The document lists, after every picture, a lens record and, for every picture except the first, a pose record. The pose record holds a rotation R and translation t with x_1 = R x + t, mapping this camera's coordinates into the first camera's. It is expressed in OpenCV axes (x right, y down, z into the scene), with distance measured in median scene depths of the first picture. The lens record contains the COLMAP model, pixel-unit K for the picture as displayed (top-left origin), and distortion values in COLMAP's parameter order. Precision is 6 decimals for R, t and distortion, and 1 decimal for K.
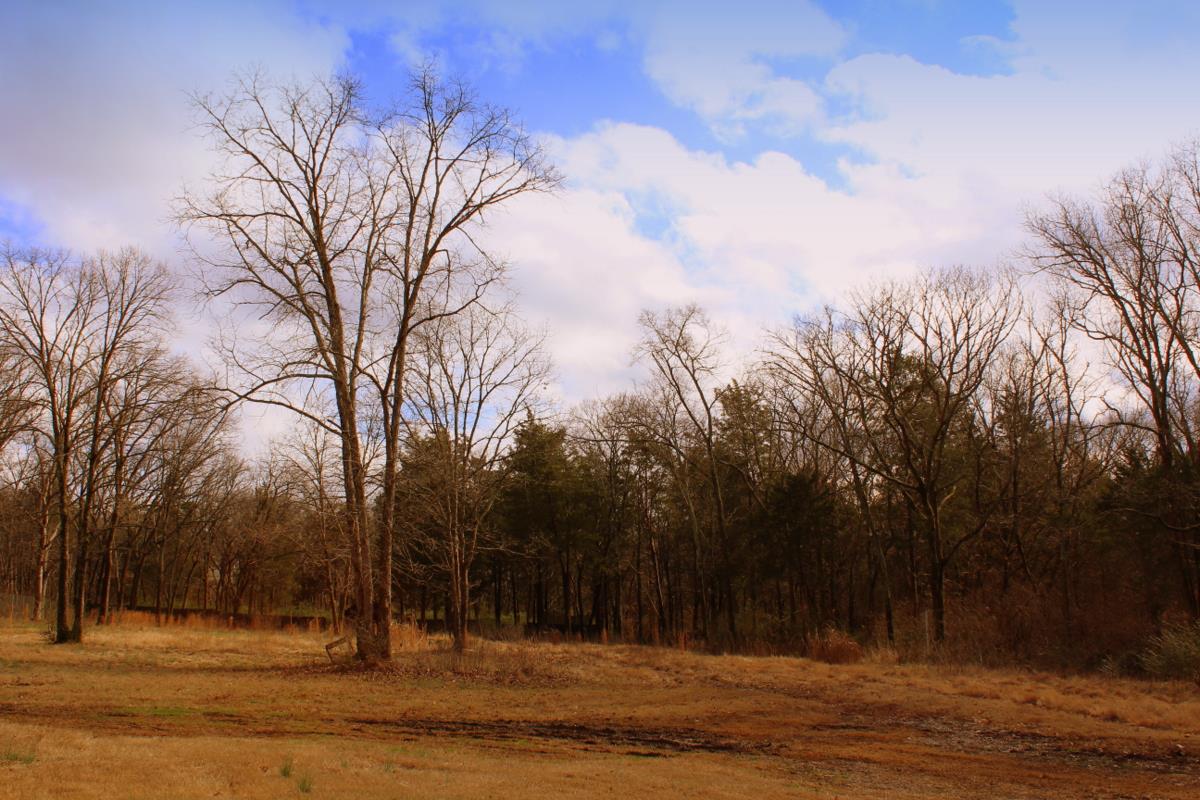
lens RADIAL K [[1019.2, 0, 626.5], [0, 1019.2, 393.7], [0, 0, 1]] dist [-0.105648, 0.092319]
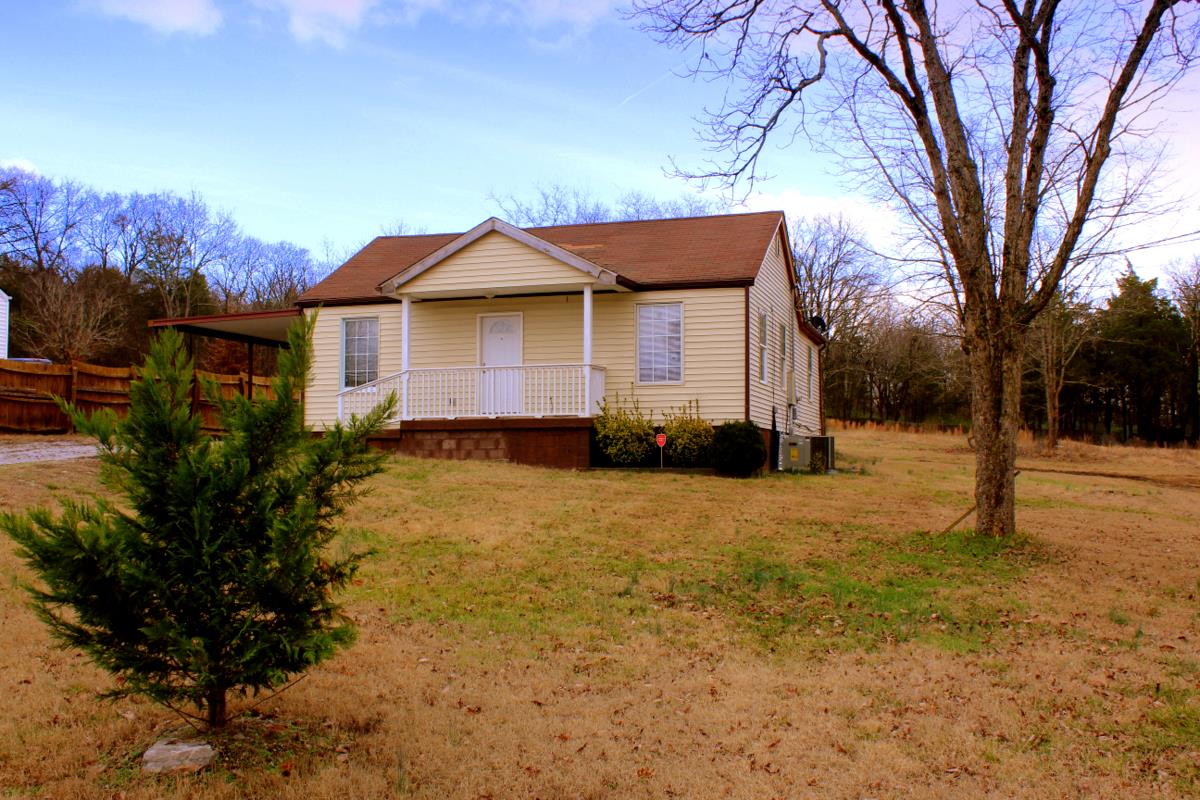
lens RADIAL K [[1019.2, 0, 626.5], [0, 1019.2, 393.7], [0, 0, 1]] dist [-0.105648, 0.092319]
pose [[0.819561, 0.013584, -0.572830, 0.100939], [0.093612, 0.983113, 0.157246, -0.074721], [0.565293, -0.182496, 0.804450, -0.338020]]
